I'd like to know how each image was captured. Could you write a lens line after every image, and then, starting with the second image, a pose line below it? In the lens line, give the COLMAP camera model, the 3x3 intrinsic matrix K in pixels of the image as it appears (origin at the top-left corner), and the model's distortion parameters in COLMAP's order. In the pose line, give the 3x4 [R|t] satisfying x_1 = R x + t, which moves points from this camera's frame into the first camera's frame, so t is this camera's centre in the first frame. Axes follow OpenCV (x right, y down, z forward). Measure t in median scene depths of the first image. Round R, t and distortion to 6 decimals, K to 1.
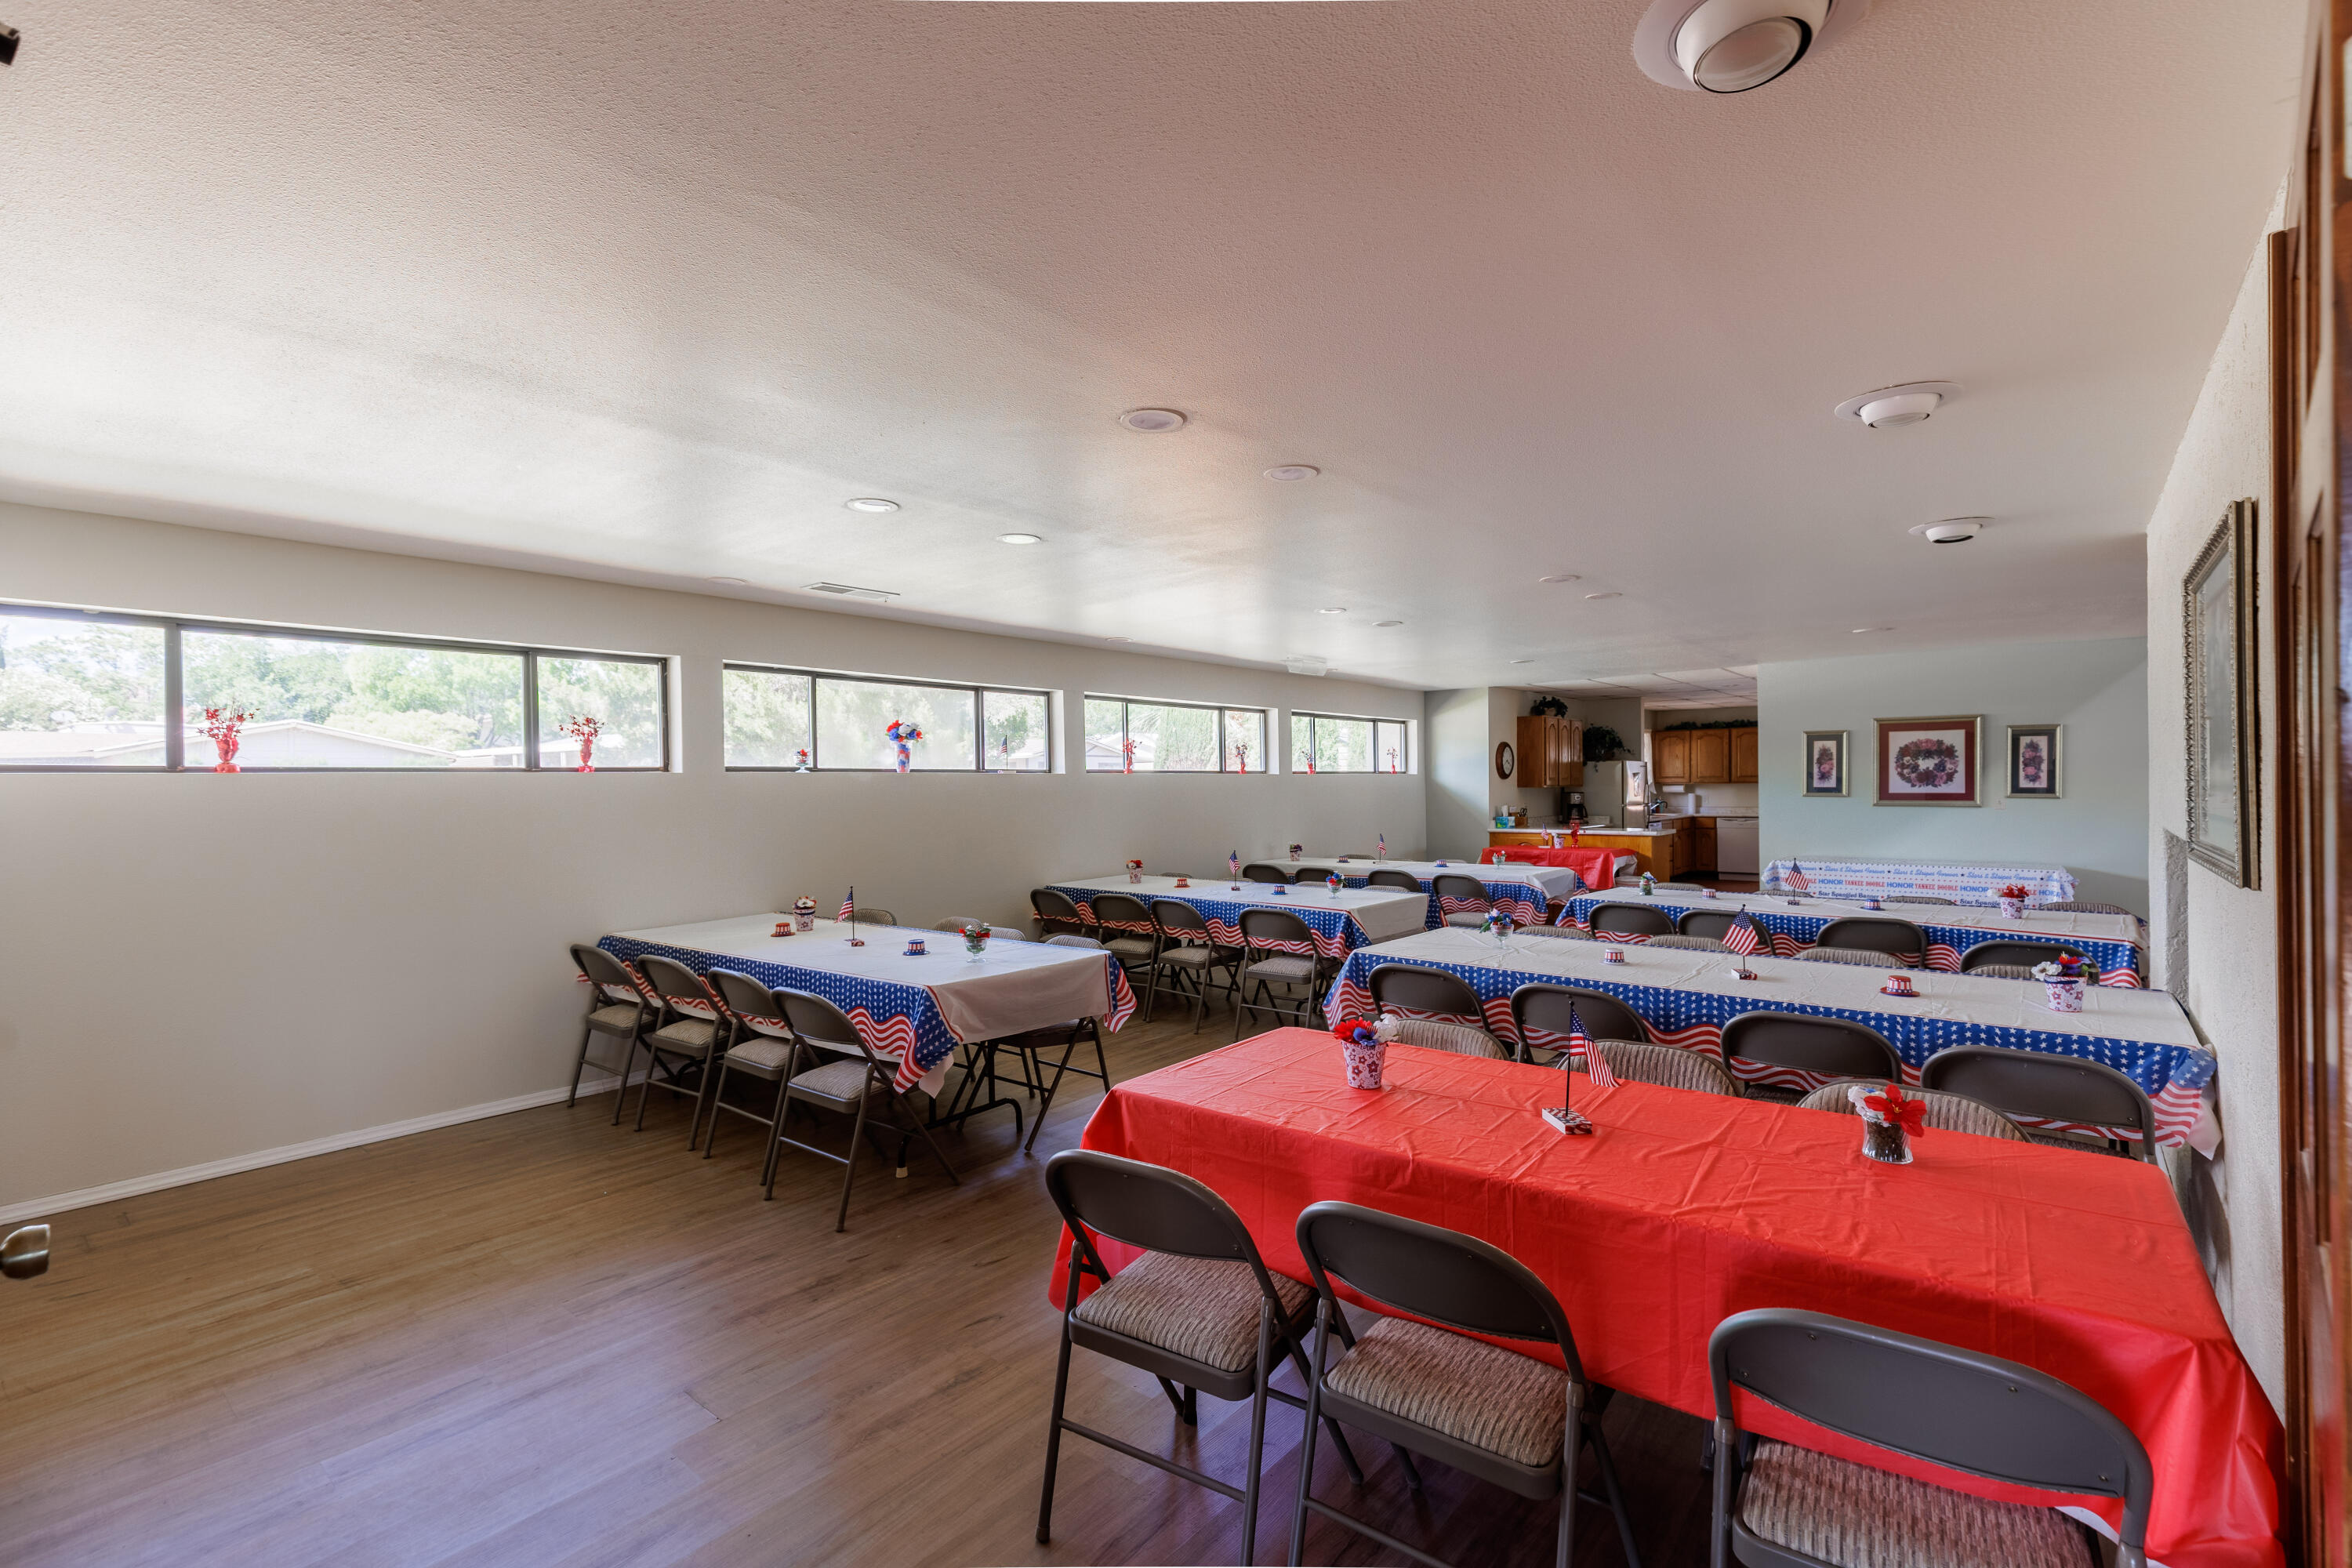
lens RADIAL K [[1050.2, 0, 1176.0], [0, 1050.2, 784.0], [0, 0, 1]] dist [-0.000309, 0.000070]
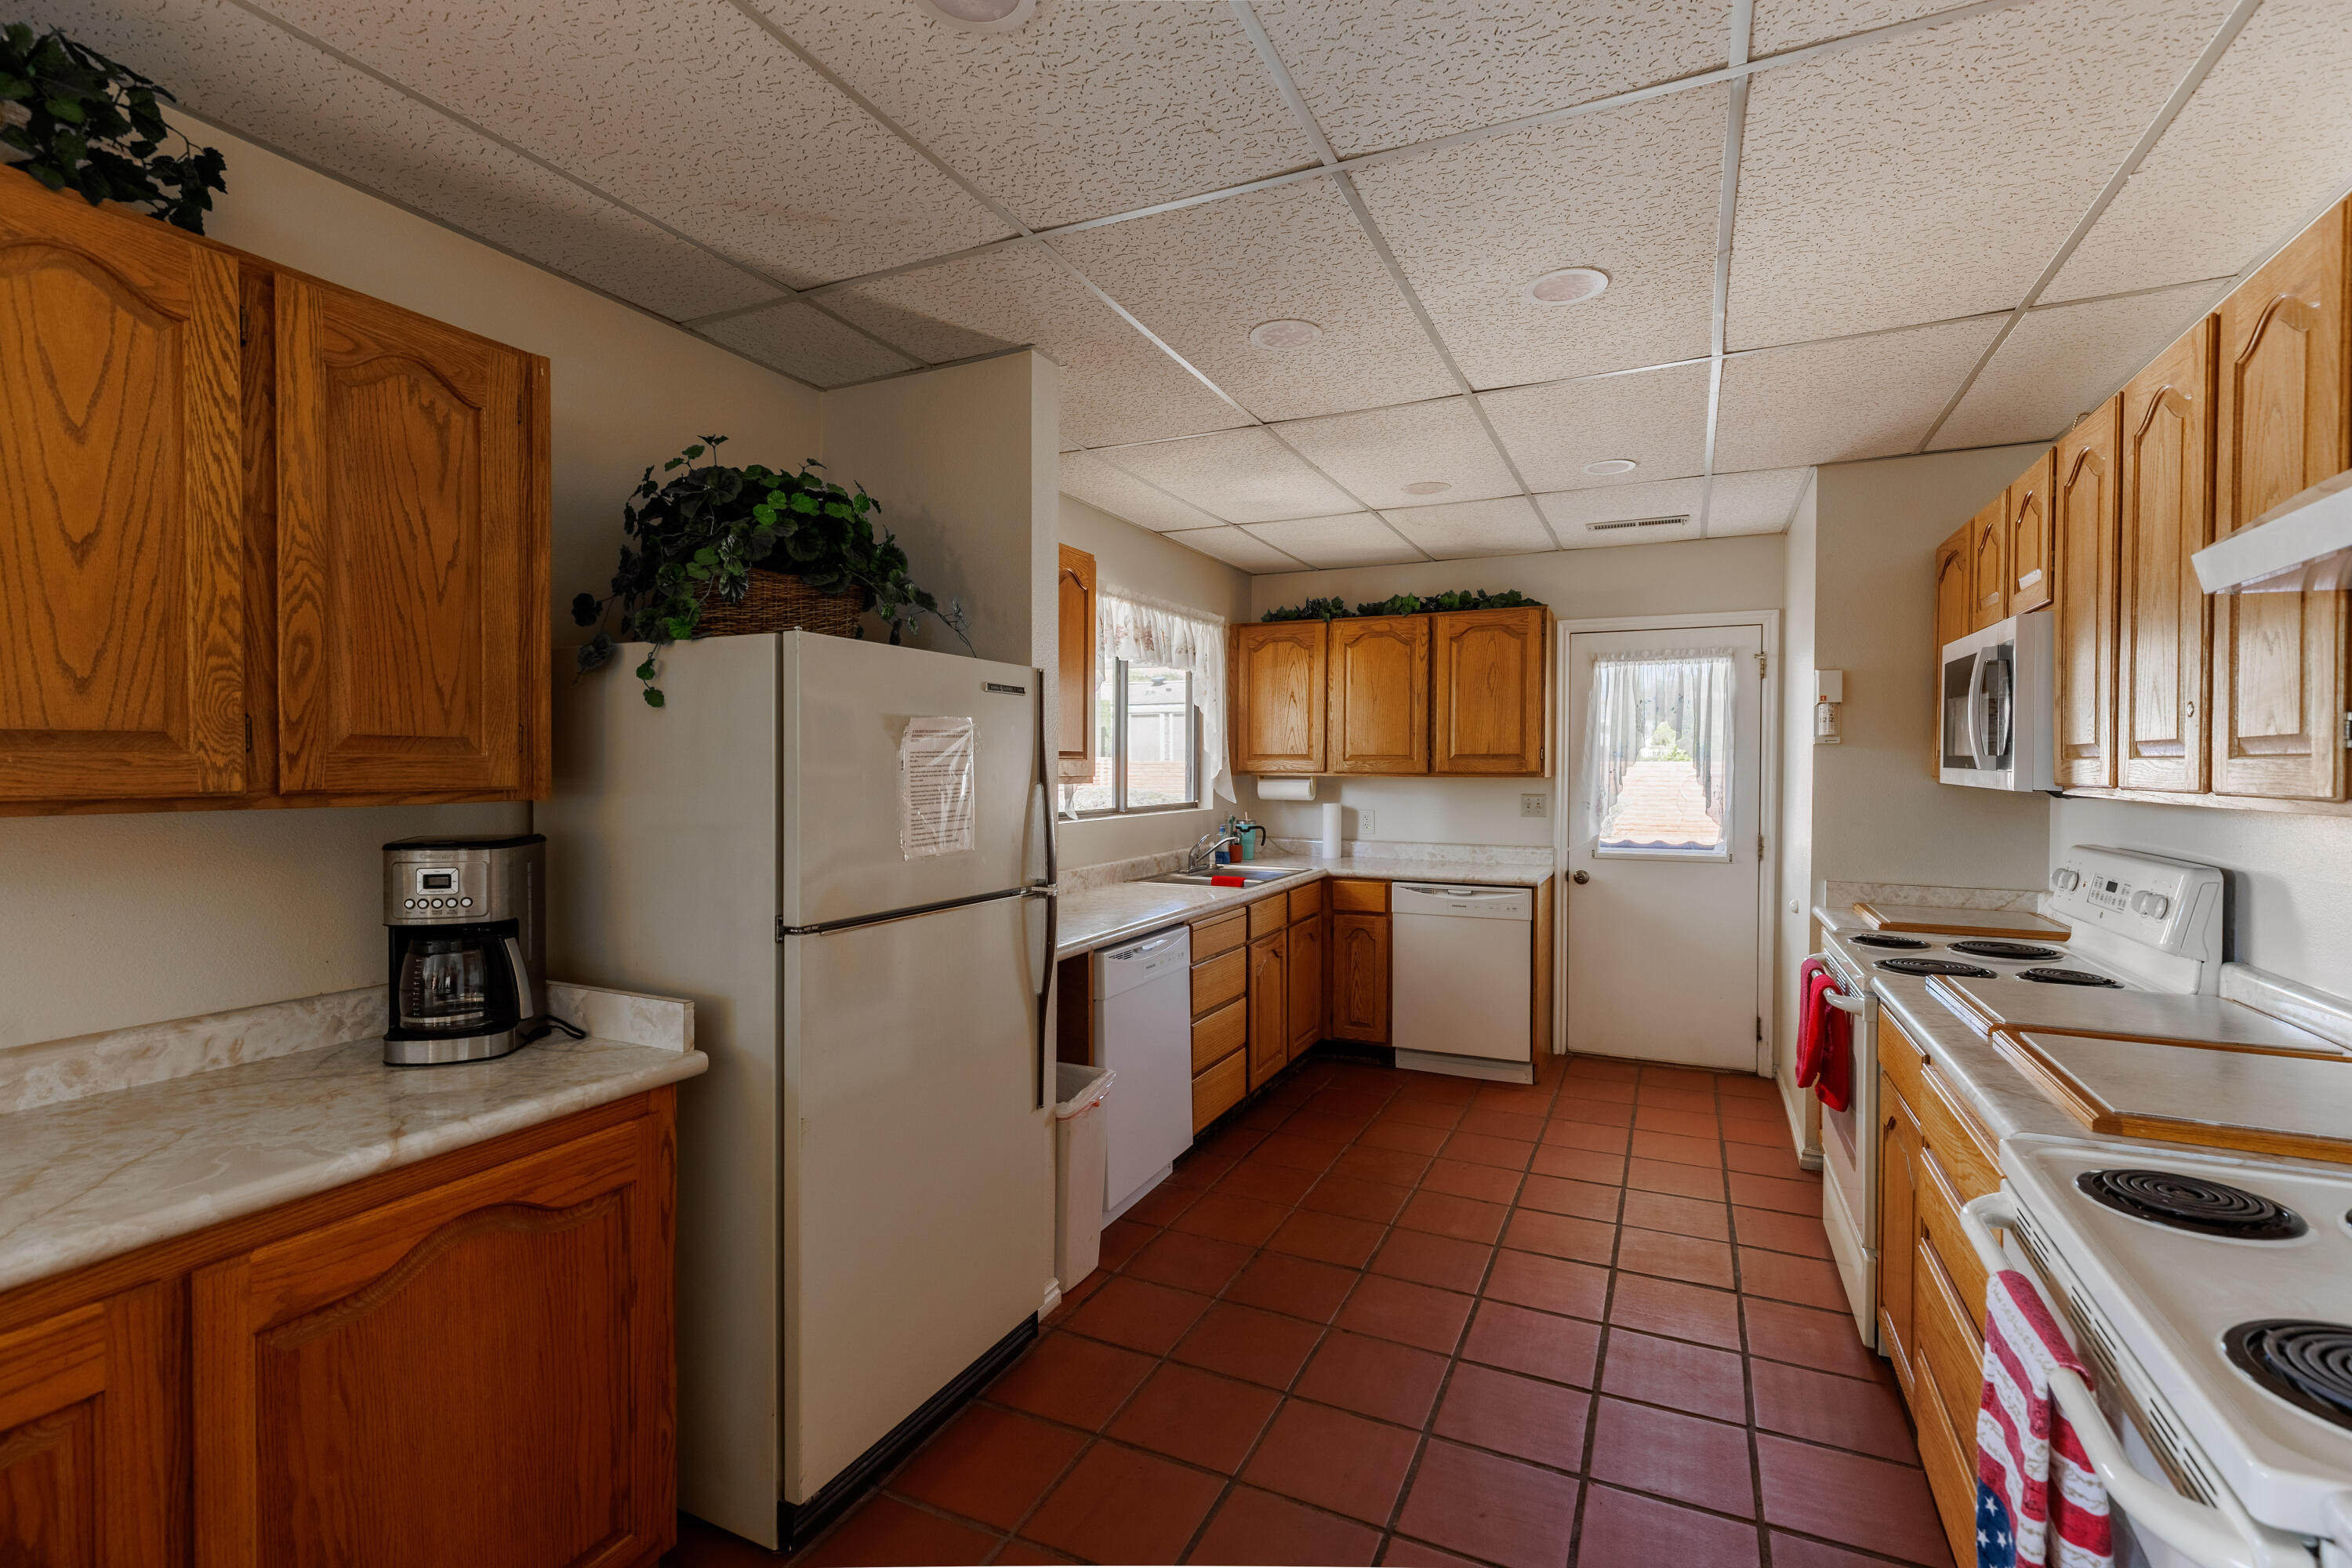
lens RADIAL K [[1050.2, 0, 1176.0], [0, 1050.2, 784.0], [0, 0, 1]] dist [-0.000309, 0.000070]
pose [[0.969827, 0.001051, 0.243791, 0.364067], [-0.005071, 0.999861, 0.015862, -0.002642], [-0.243741, -0.016619, 0.969698, 0.689345]]
